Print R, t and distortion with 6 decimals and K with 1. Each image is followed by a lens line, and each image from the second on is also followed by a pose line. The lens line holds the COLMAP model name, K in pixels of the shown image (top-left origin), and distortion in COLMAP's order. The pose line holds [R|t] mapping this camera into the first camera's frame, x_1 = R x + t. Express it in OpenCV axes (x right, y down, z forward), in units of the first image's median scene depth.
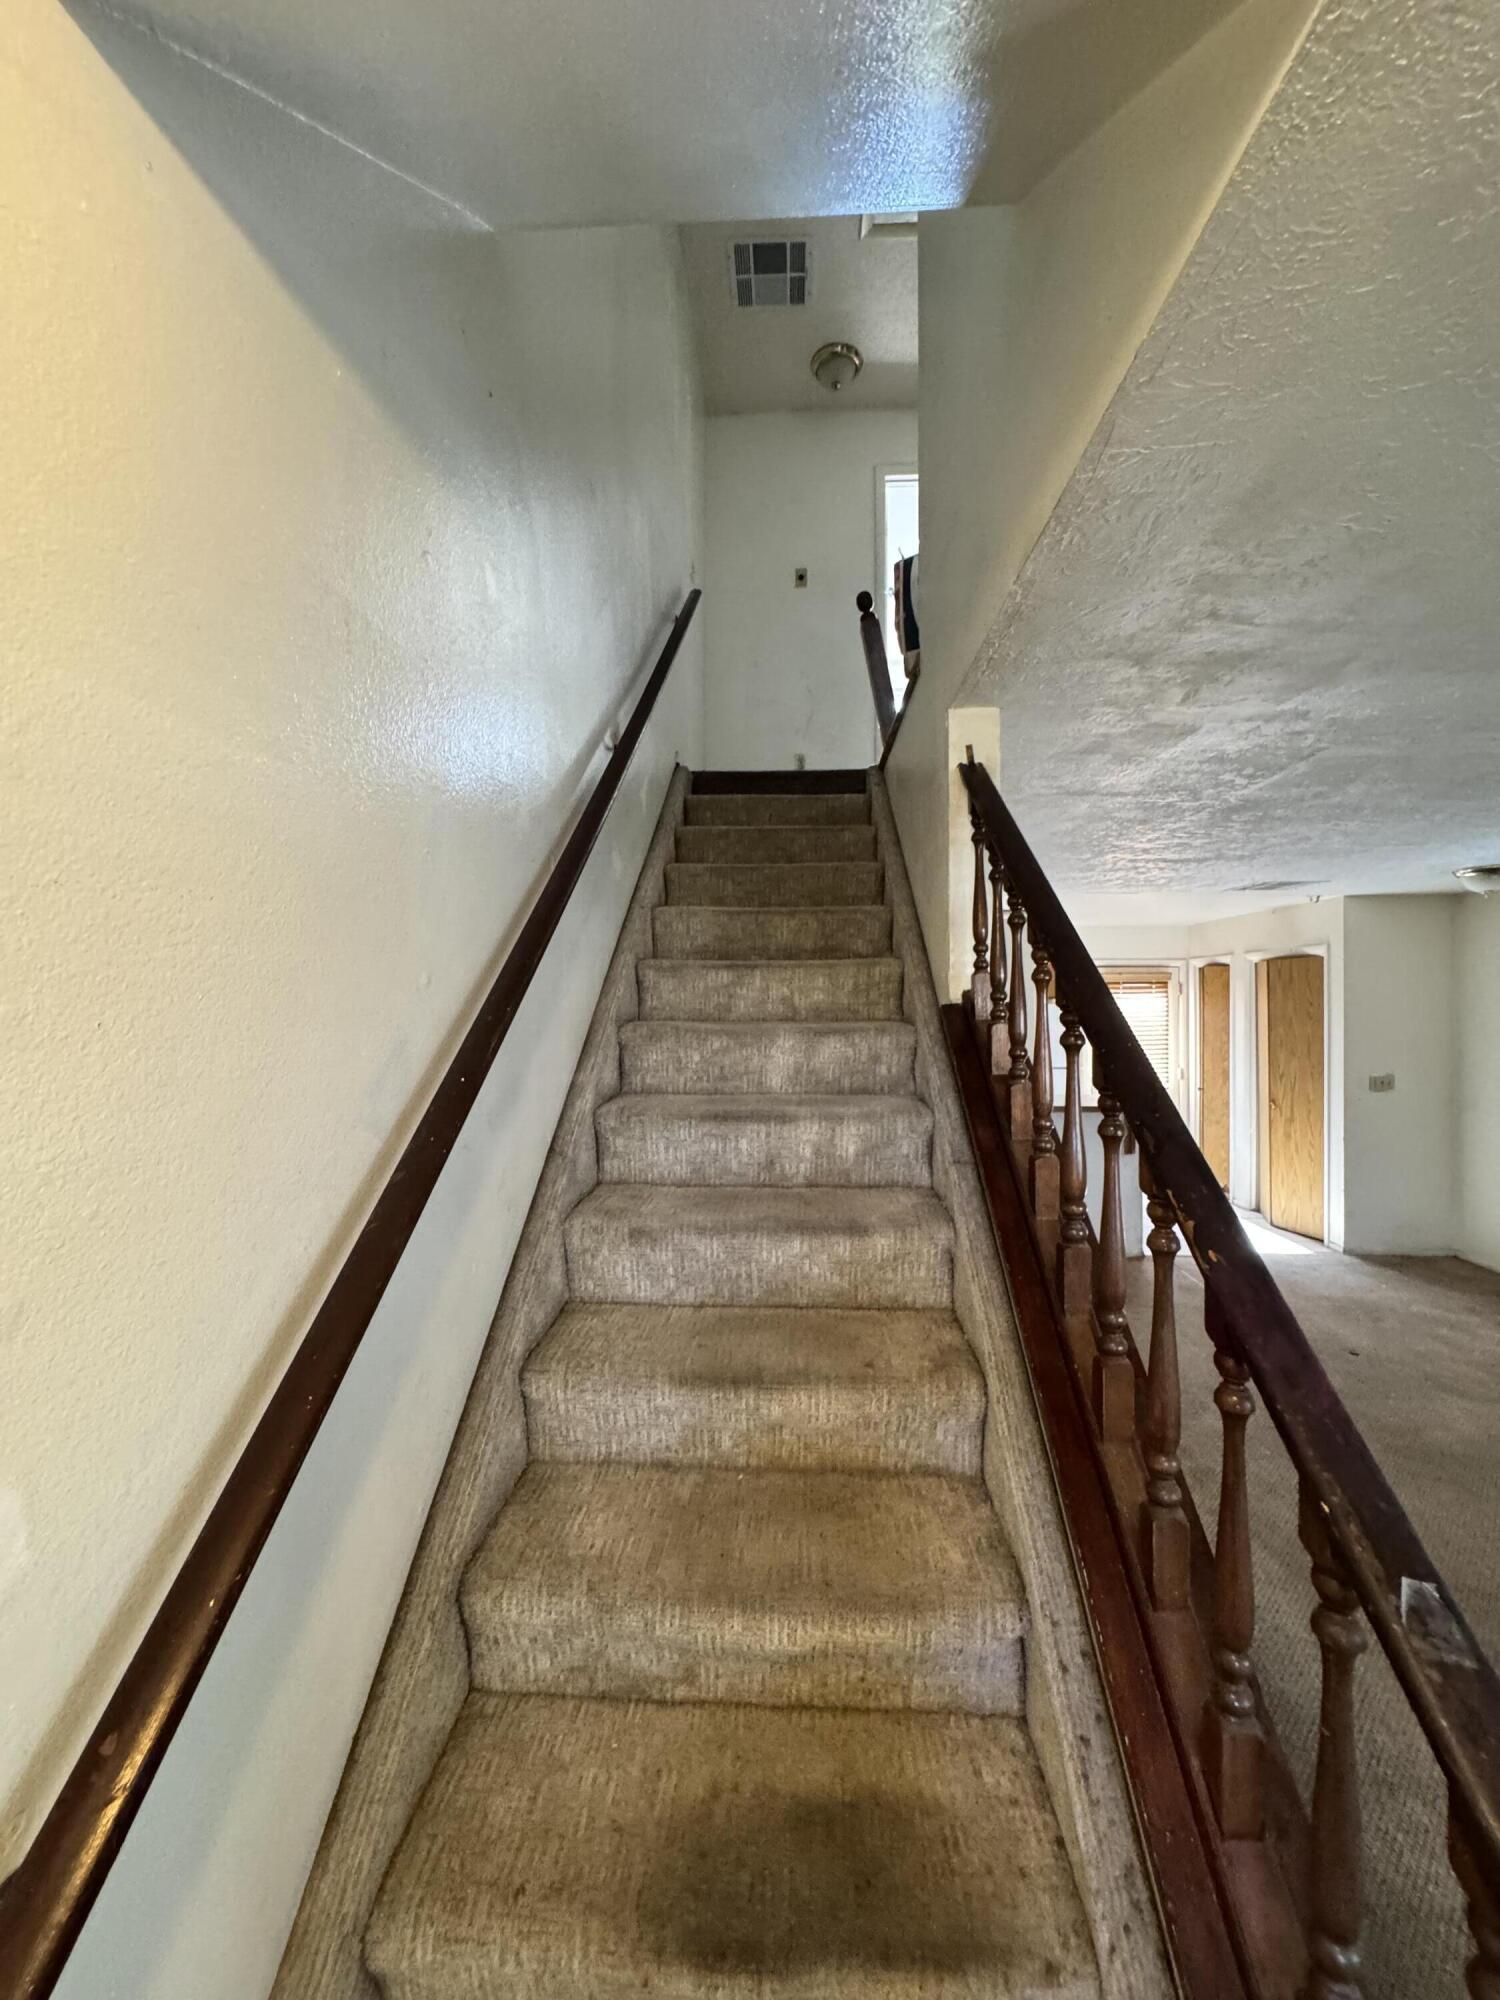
lens RADIAL K [[806.0, 0, 750.0], [0, 806.0, 1000.0], [0, 0, 1]] dist [0.000020, 0.000142]
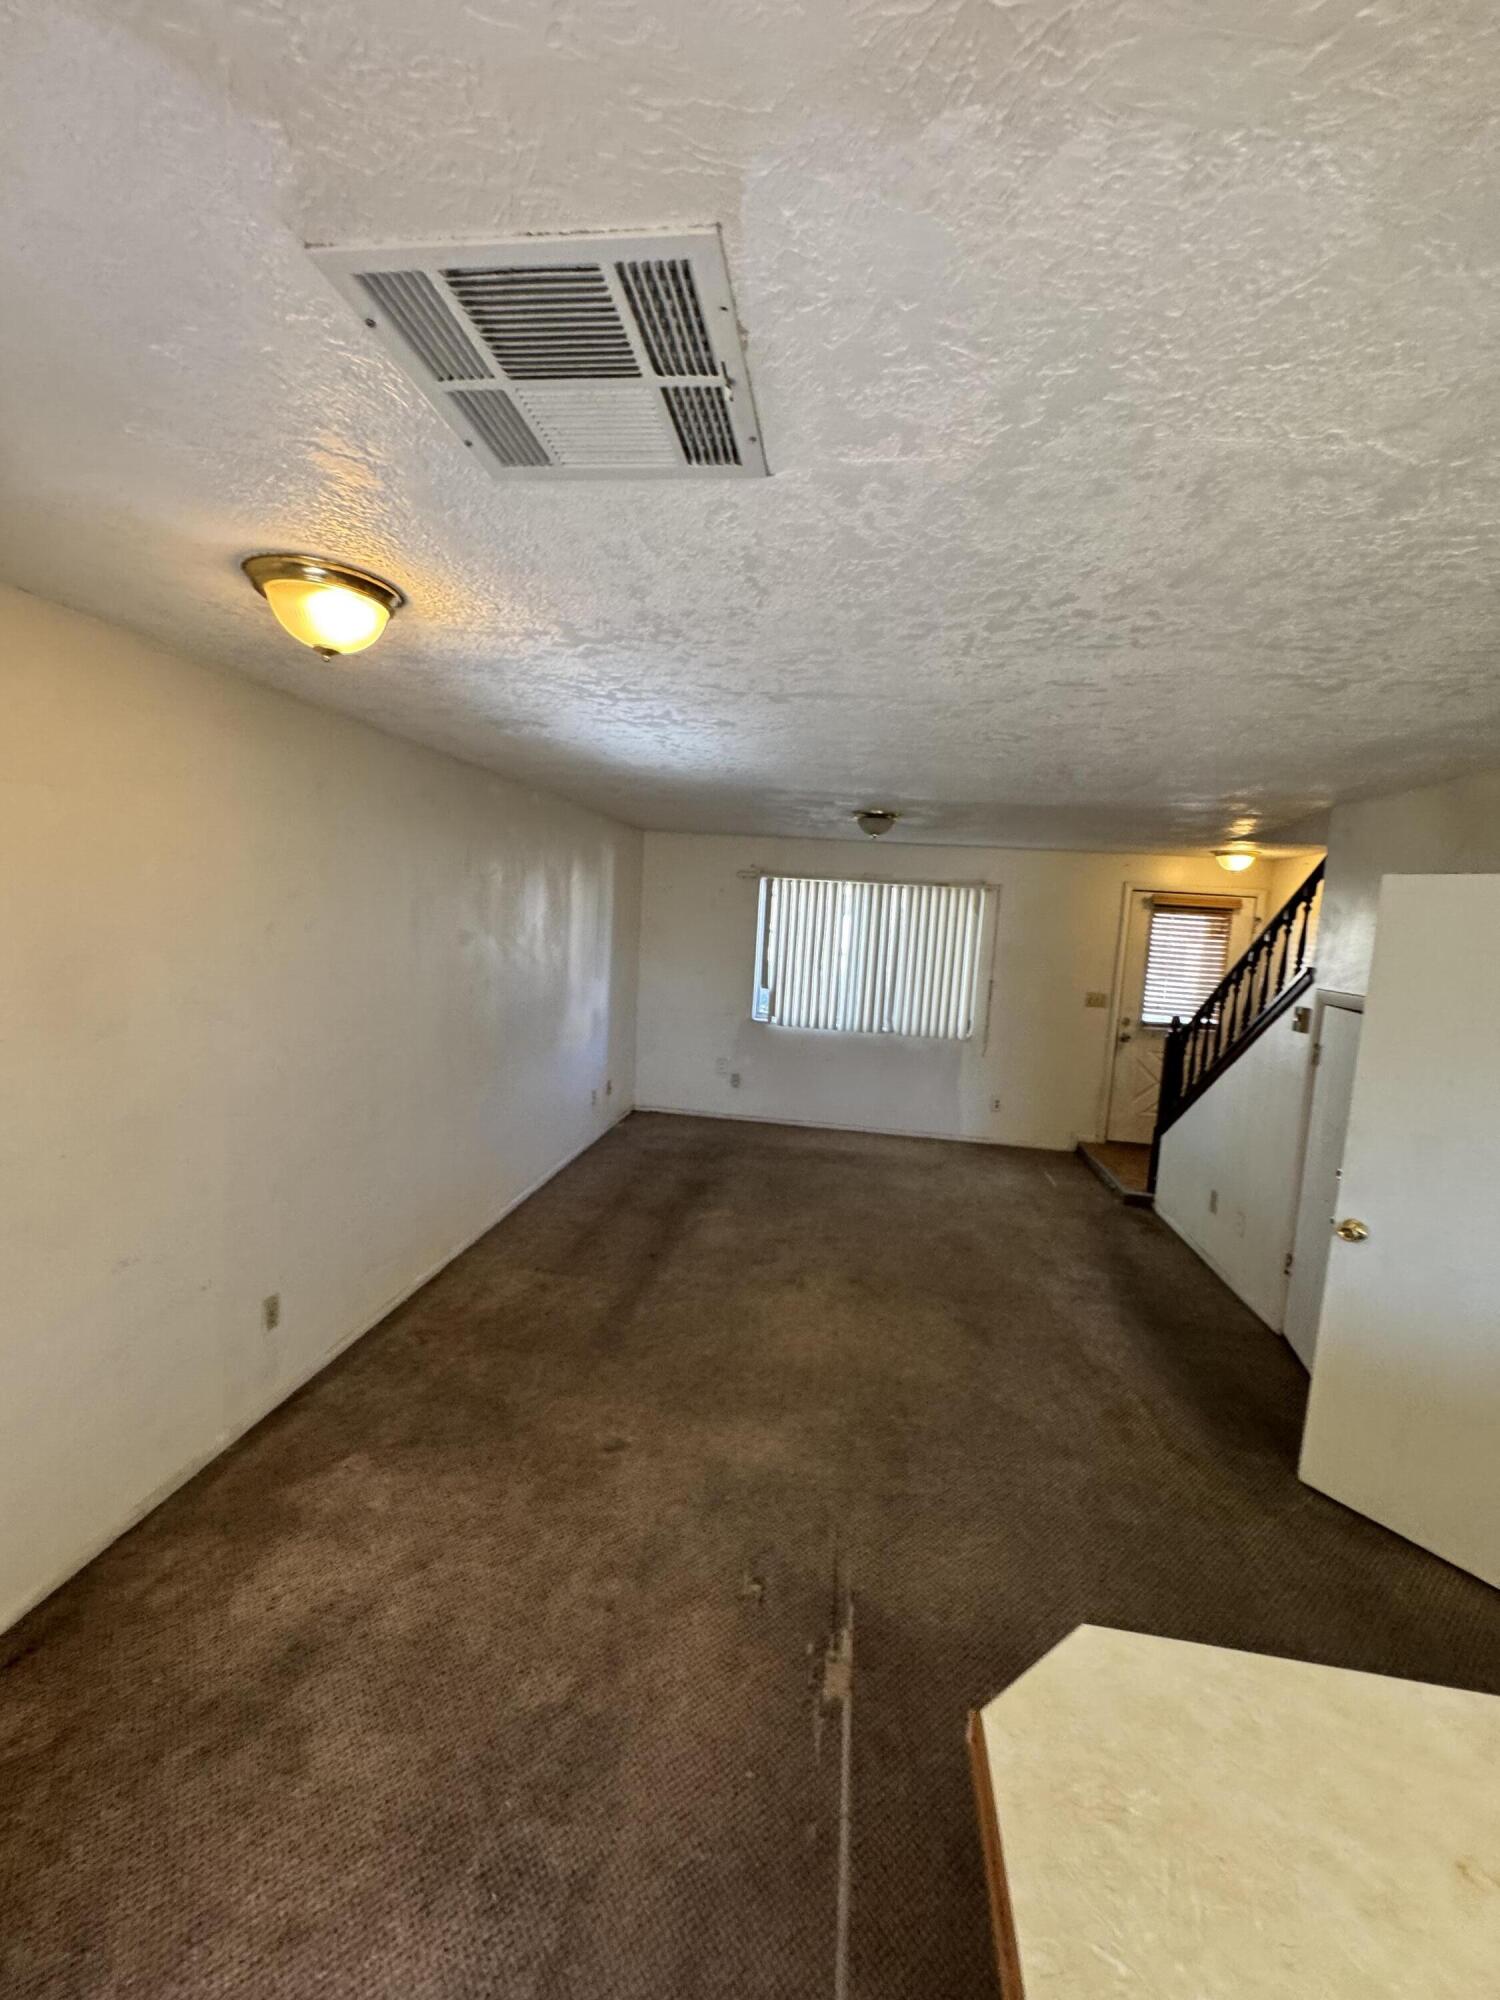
lens RADIAL K [[806.0, 0, 750.0], [0, 806.0, 1000.0], [0, 0, 1]] dist [0.000020, 0.000142]
pose [[-0.994563, -0.070863, 0.076310, 0.526115], [-0.062268, 0.992017, 0.109657, -0.017956], [-0.083471, 0.104309, -0.991036, 1.080142]]
